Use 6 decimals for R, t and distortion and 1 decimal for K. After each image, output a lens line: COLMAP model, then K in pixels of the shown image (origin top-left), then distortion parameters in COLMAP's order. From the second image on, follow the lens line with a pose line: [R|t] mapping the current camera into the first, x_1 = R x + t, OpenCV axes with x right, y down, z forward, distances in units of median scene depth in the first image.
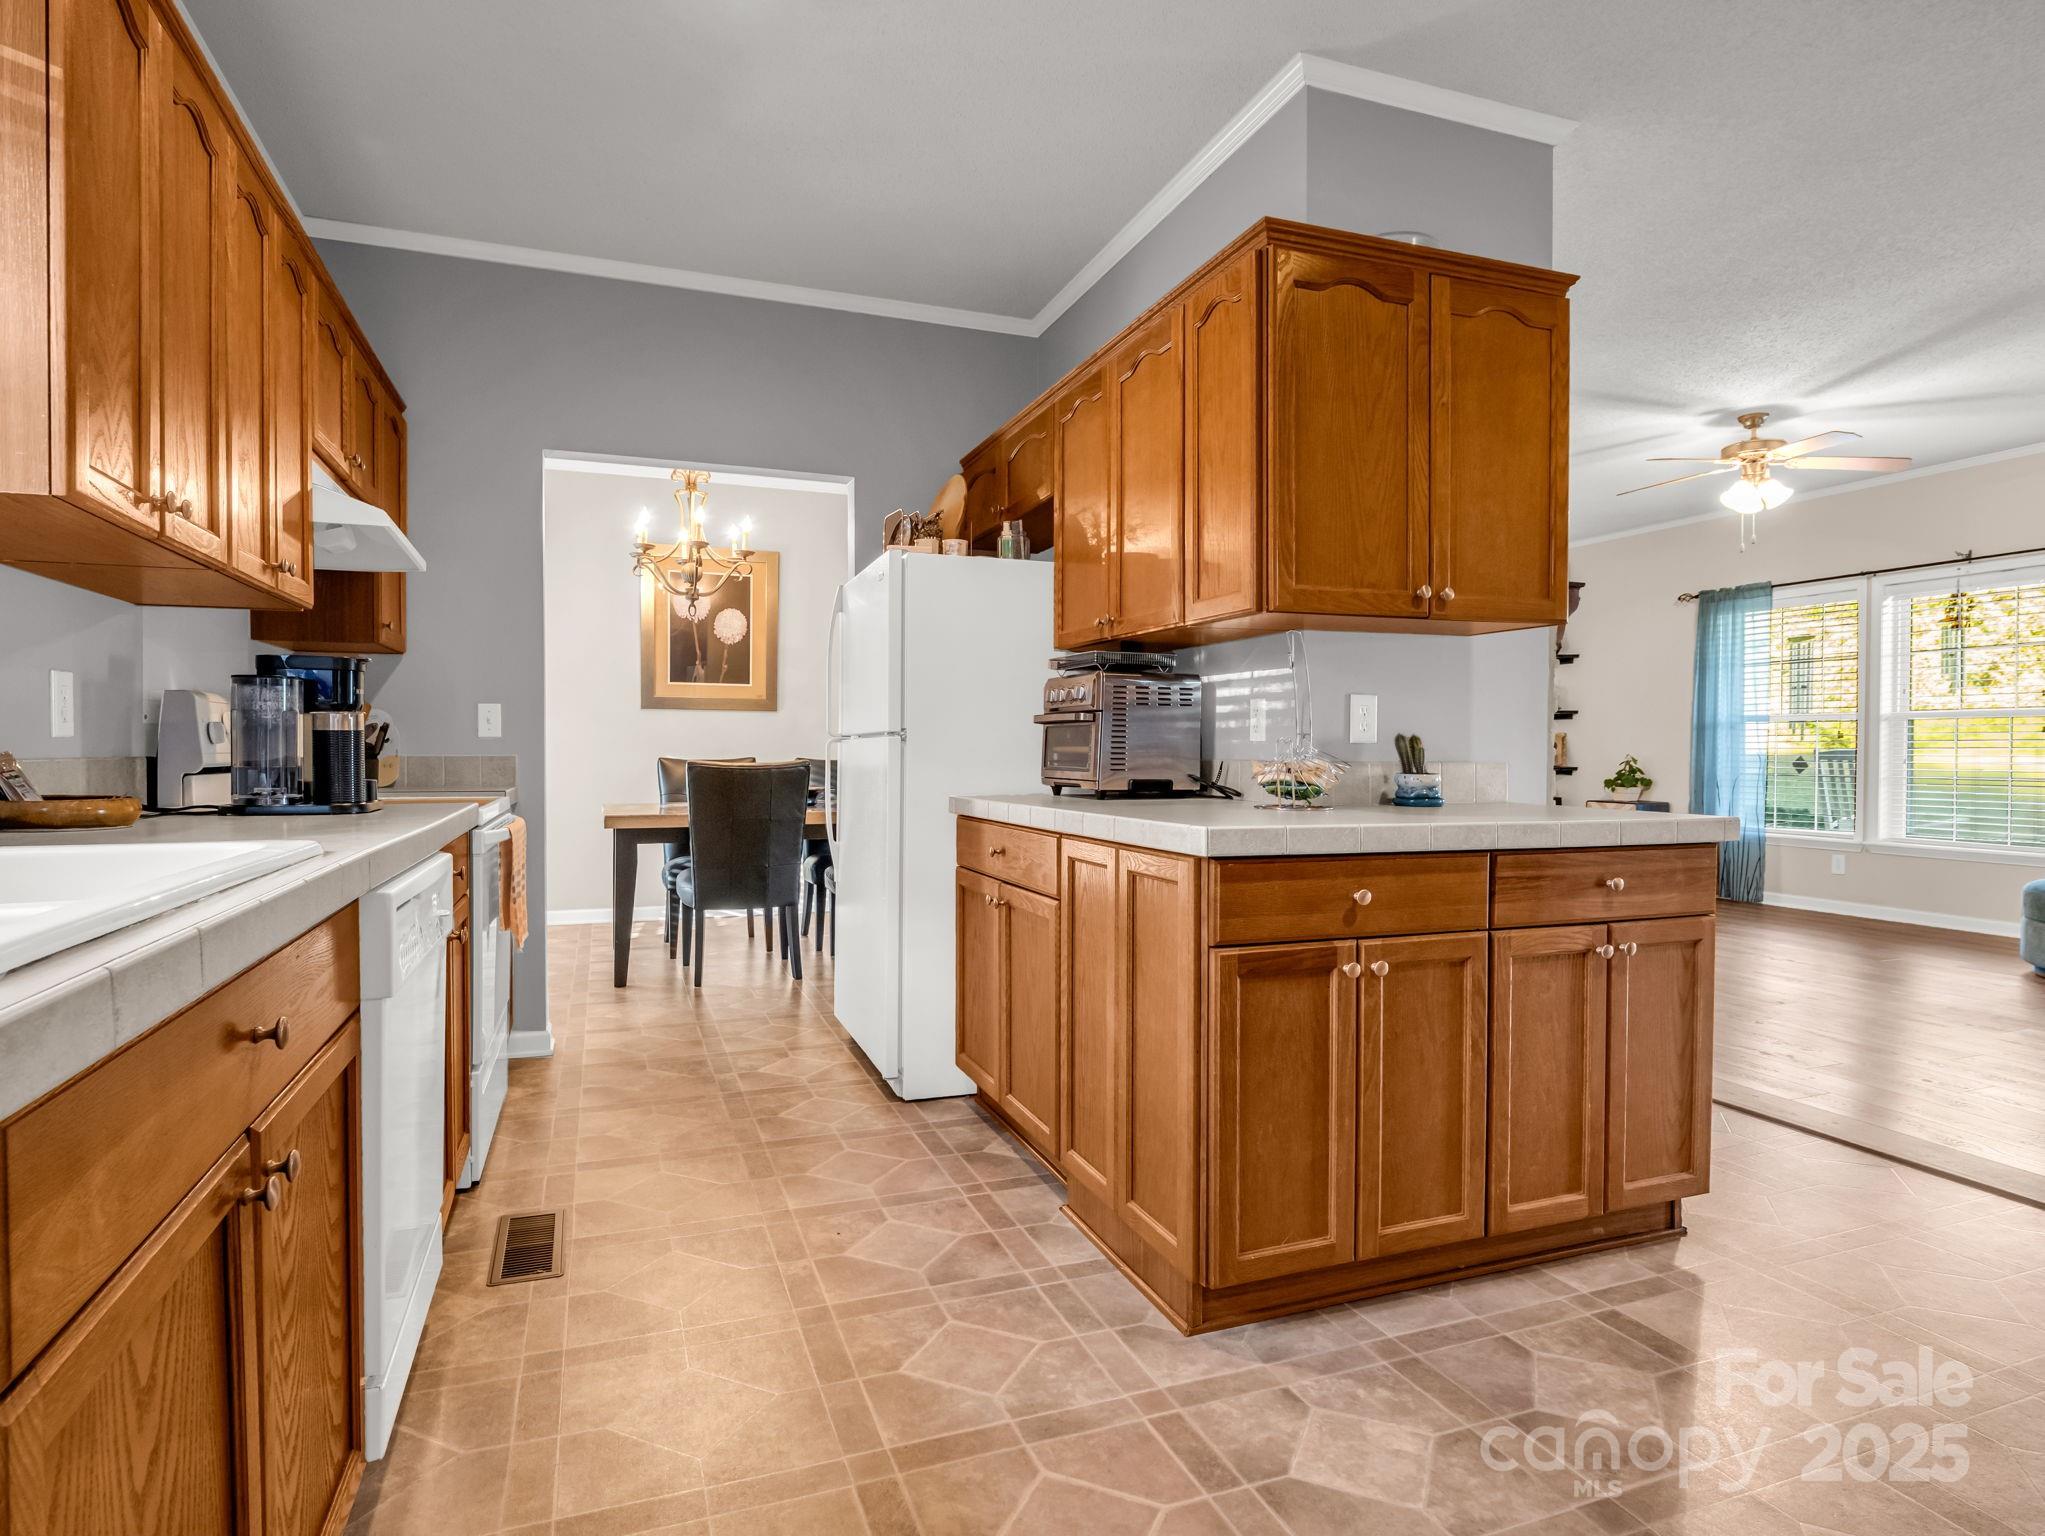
lens RADIAL K [[1106.4, 0, 1035.3], [0, 1106.4, 768.4], [0, 0, 1]] dist [-0.001567, -0.006075]
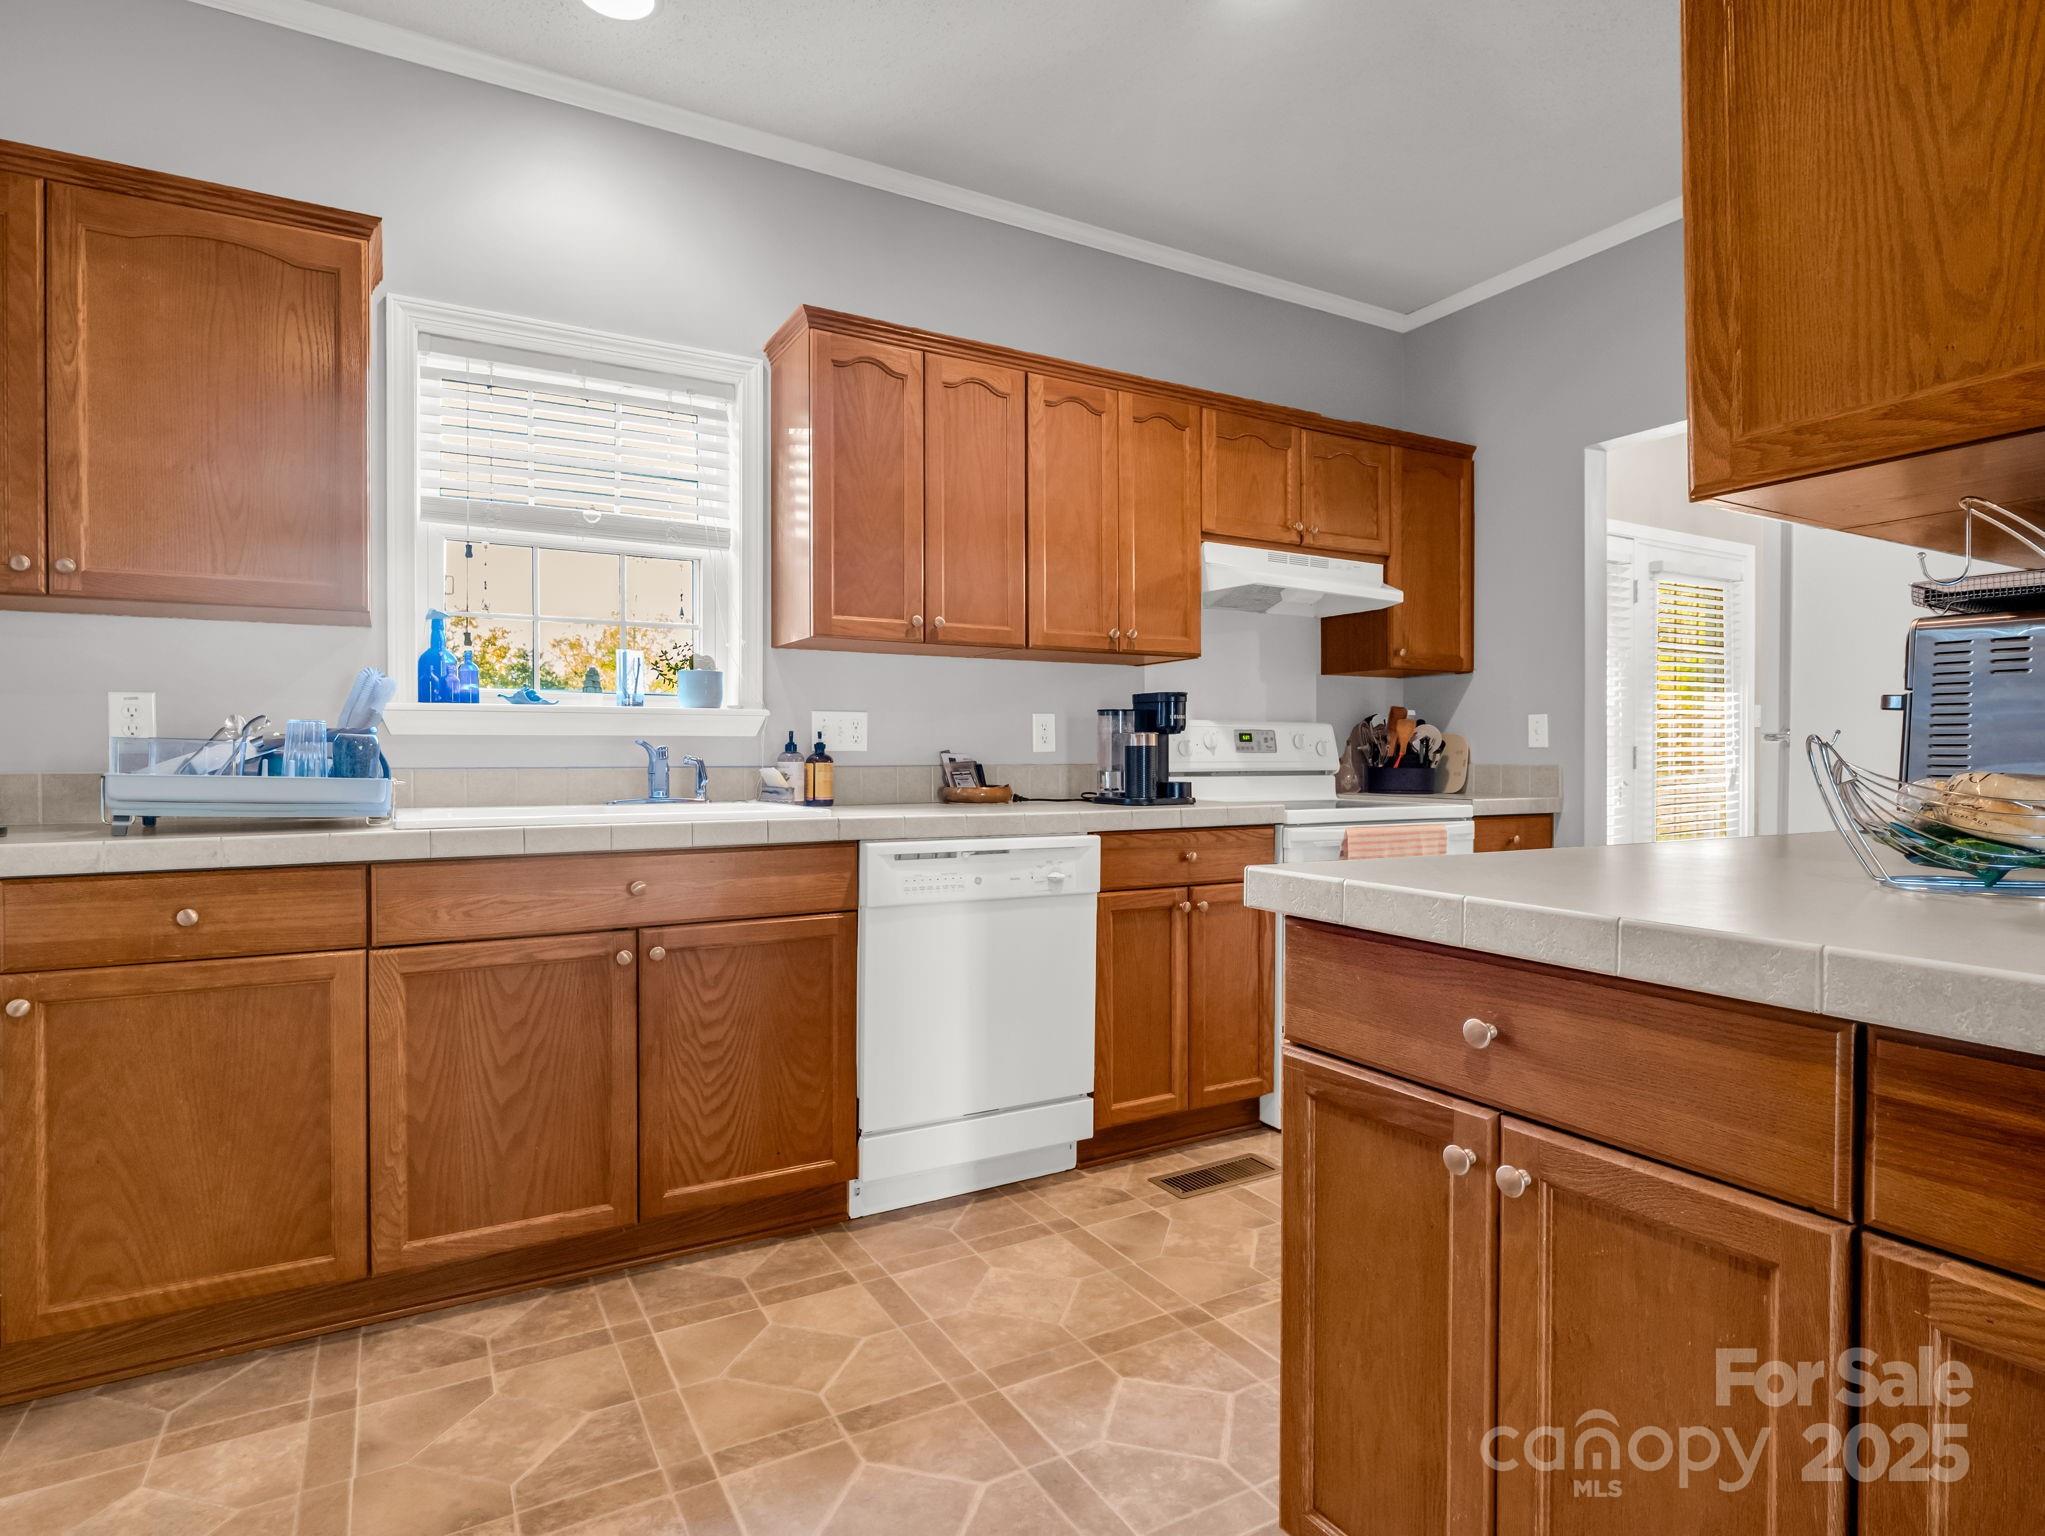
lens RADIAL K [[1106.4, 0, 1010.2], [0, 1106.4, 762.4], [0, 0, 1]] dist [-0.001567, -0.006075]
pose [[0.144687, 0.001477, -0.989476, 0.790214], [-0.015545, 0.999879, -0.000780, -0.011275], [0.989355, 0.015494, 0.144693, 0.688441]]
